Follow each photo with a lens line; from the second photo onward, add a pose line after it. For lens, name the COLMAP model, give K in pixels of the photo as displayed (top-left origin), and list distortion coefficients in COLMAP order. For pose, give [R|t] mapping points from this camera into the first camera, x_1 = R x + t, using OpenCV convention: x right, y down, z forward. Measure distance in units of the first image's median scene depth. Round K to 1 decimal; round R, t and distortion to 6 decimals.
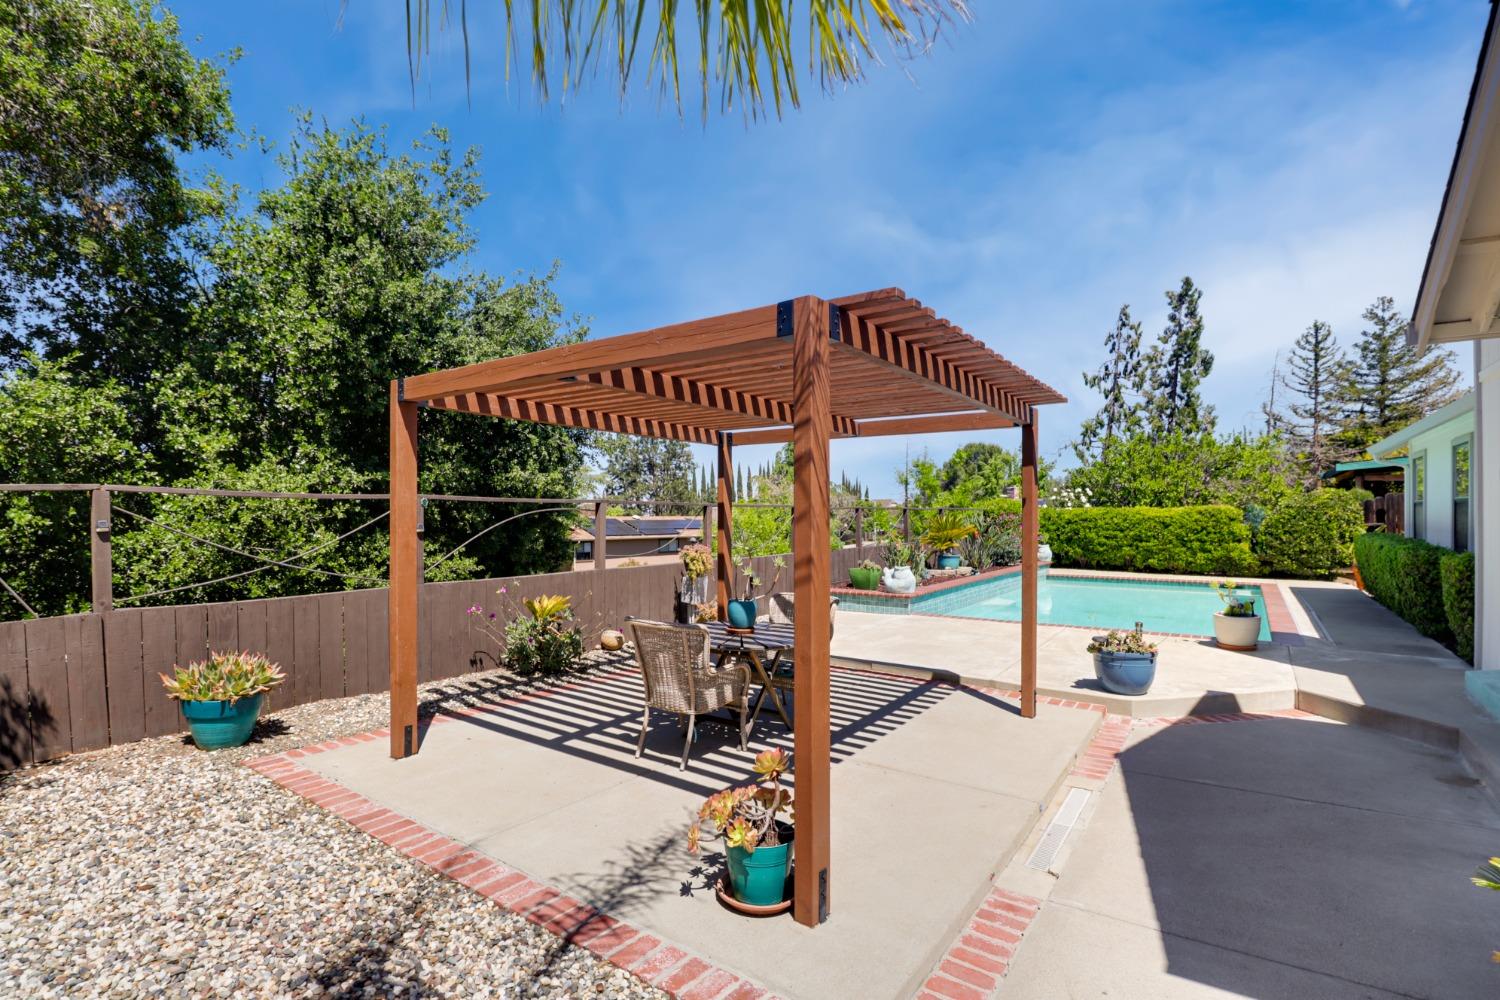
lens RADIAL K [[717.7, 0, 728.9], [0, 717.7, 507.8], [0, 0, 1]] dist [0.002855, -0.014654]
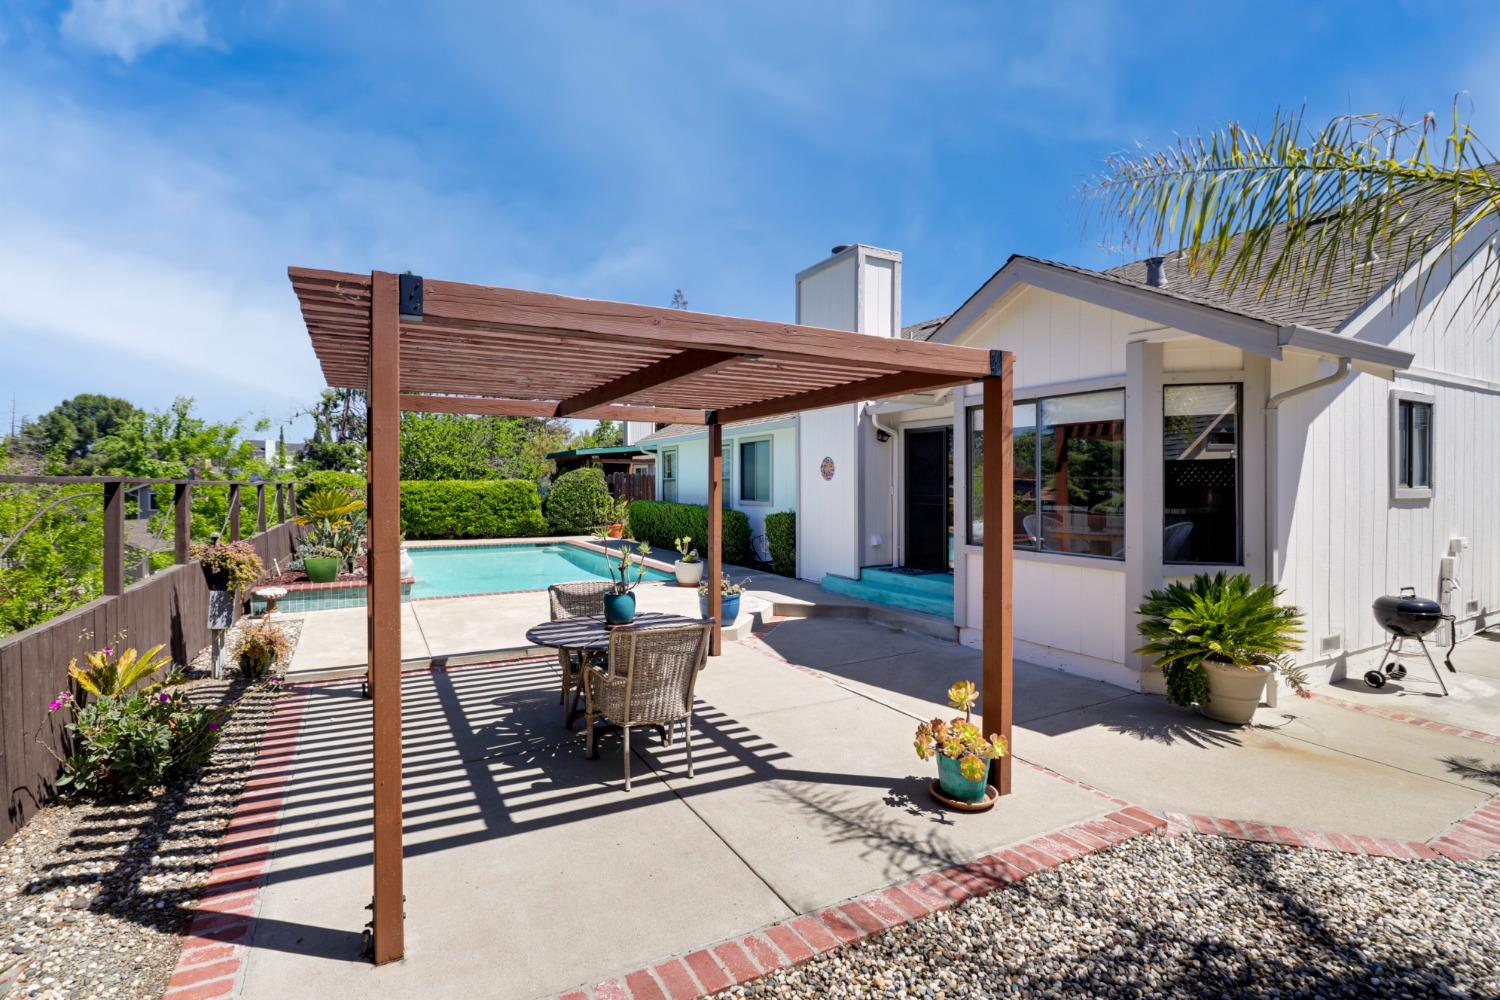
lens RADIAL K [[699.1, 0, 735.9], [0, 699.1, 480.3], [0, 0, 1]] dist [0.001749, -0.013861]
pose [[0.437972, 0.003016, 0.898984, -0.239614], [-0.007892, 0.999969, 0.000491, -0.006042], [-0.898954, -0.007310, 0.437982, 0.153970]]
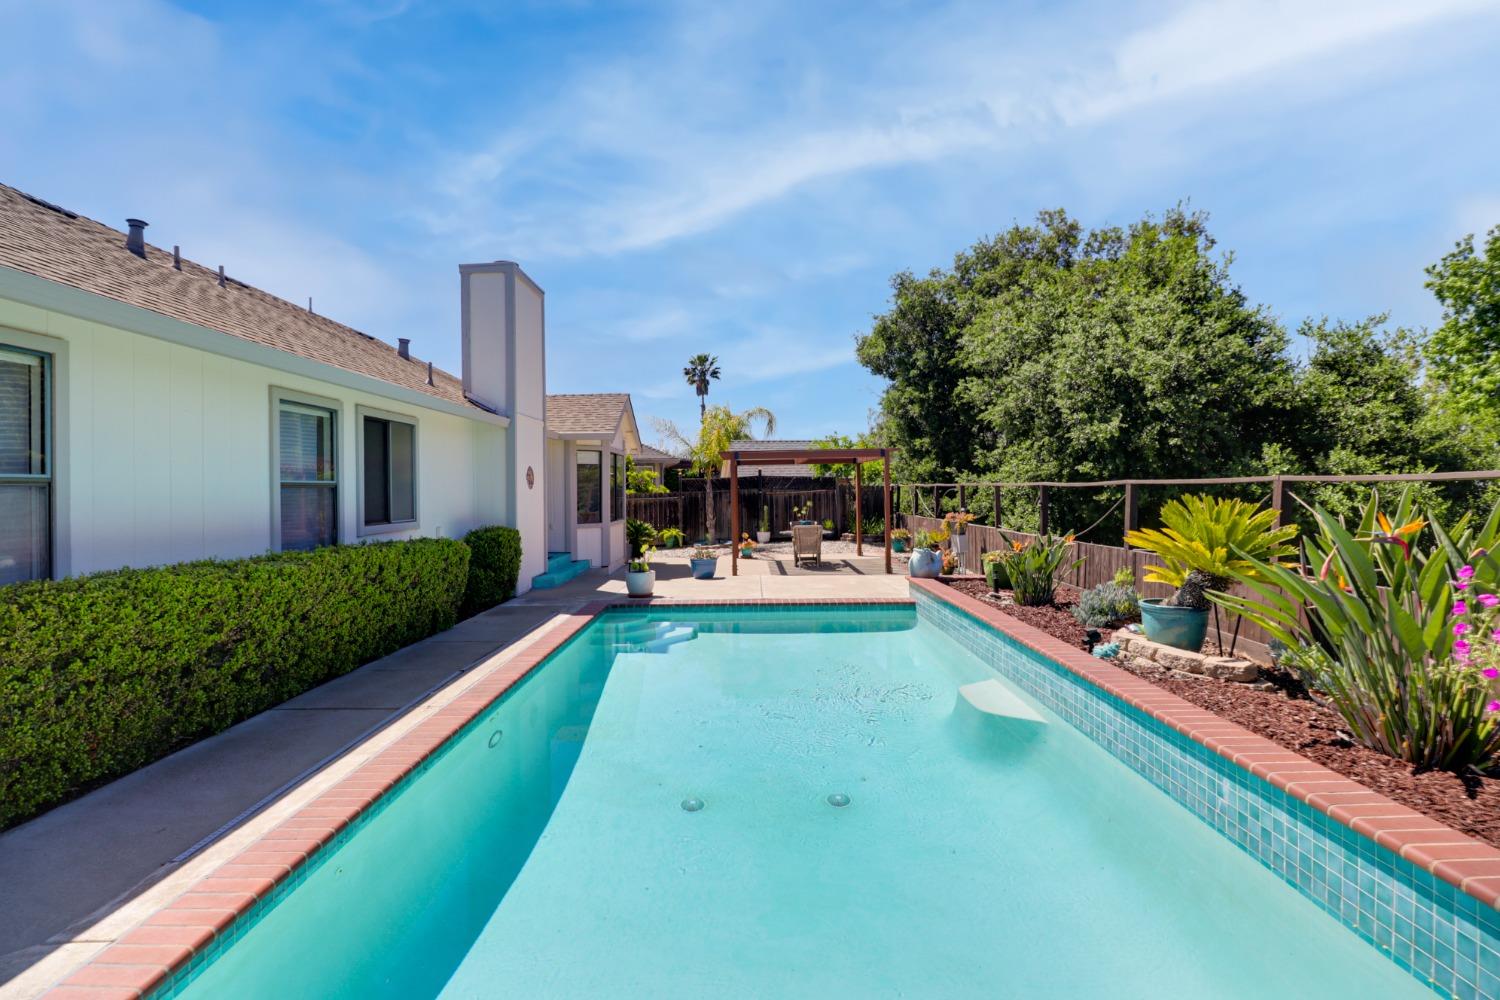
lens RADIAL K [[699.8, 0, 737.1], [0, 699.8, 489.4], [0, 0, 1]] dist [0.000968, -0.013436]
pose [[-0.817169, 0.010420, -0.576304, 0.644411], [0.018728, 0.999789, -0.008478, 0.004139], [0.576094, -0.017721, -0.817191, 1.066970]]
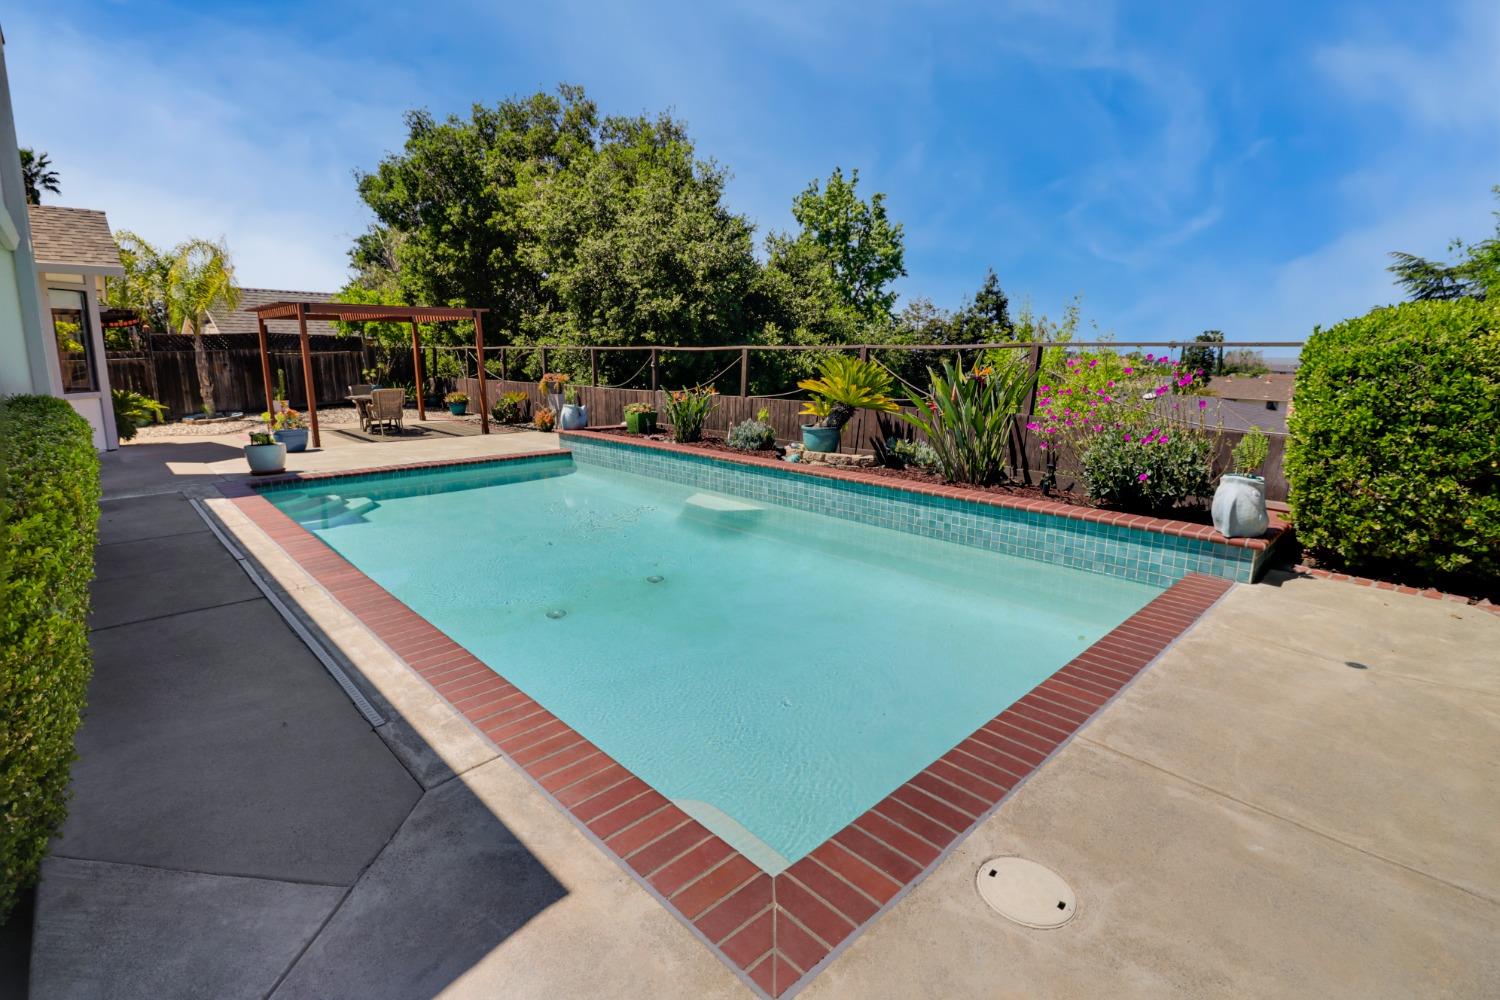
lens RADIAL K [[698.0, 0, 735.7], [0, 698.0, 486.8], [0, 0, 1]] dist [-0.000360, -0.011988]
pose [[-0.185034, 0.184502, -0.965257, 0.808075], [0.005718, 0.982404, 0.186683, 0.006287], [0.982716, 0.029024, -0.182833, 0.946348]]
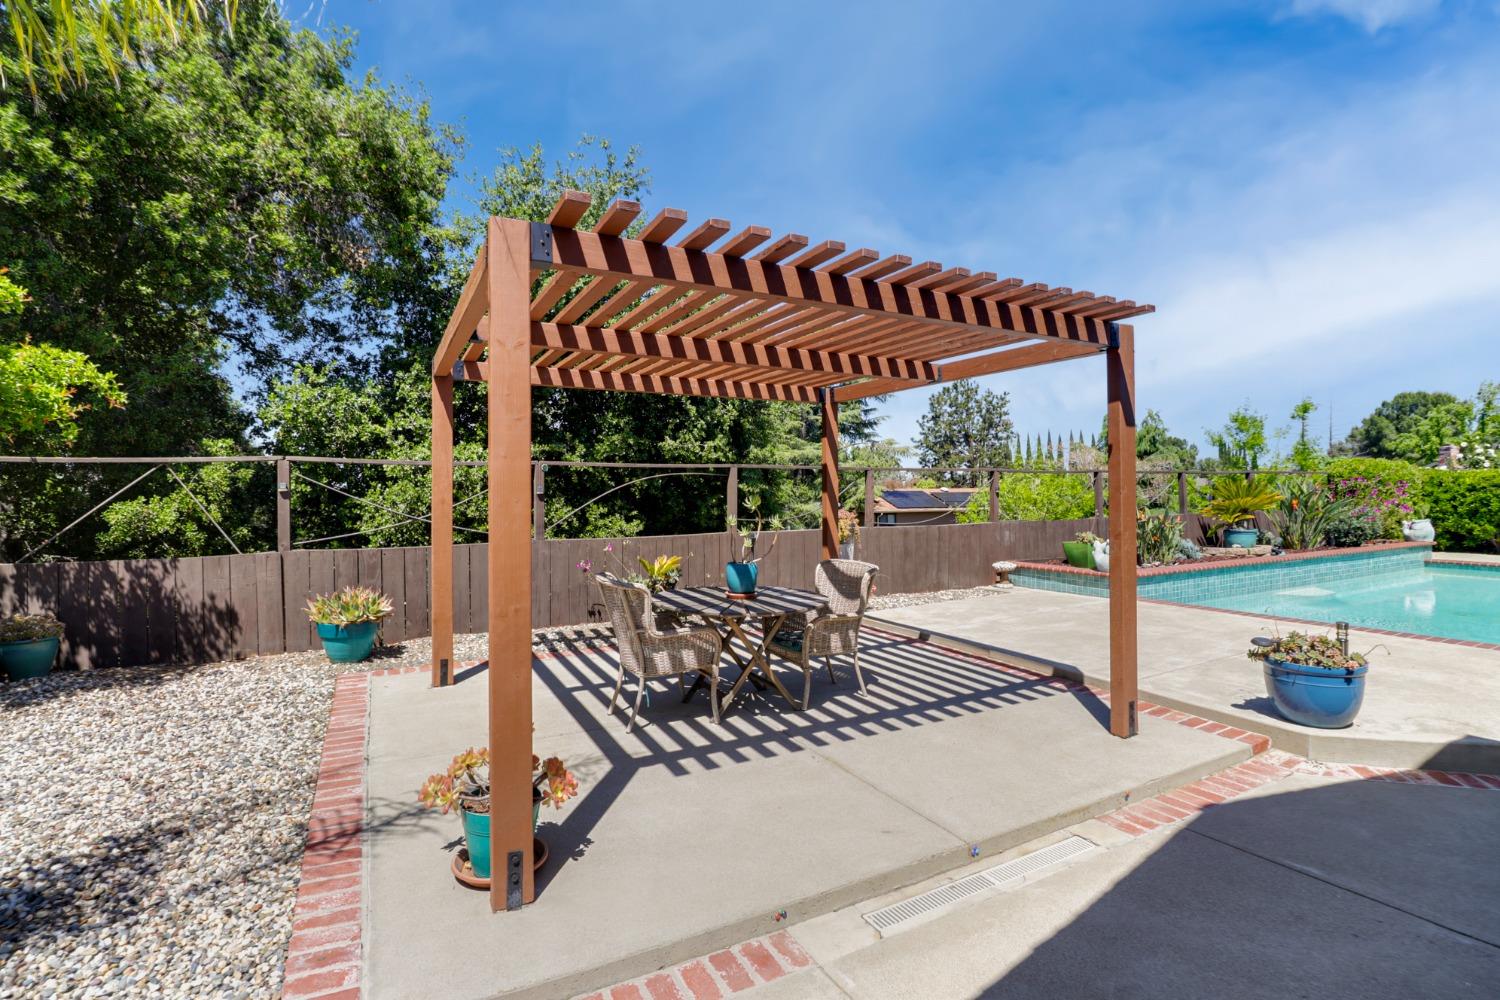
lens RADIAL K [[699.8, 0, 737.1], [0, 699.8, 489.4], [0, 0, 1]] dist [0.000968, -0.013436]
pose [[0.896923, -0.006168, -0.442143, 0.135683], [0.010739, 0.999912, 0.007836, 0.008677], [0.442056, -0.011777, 0.896910, 0.061572]]
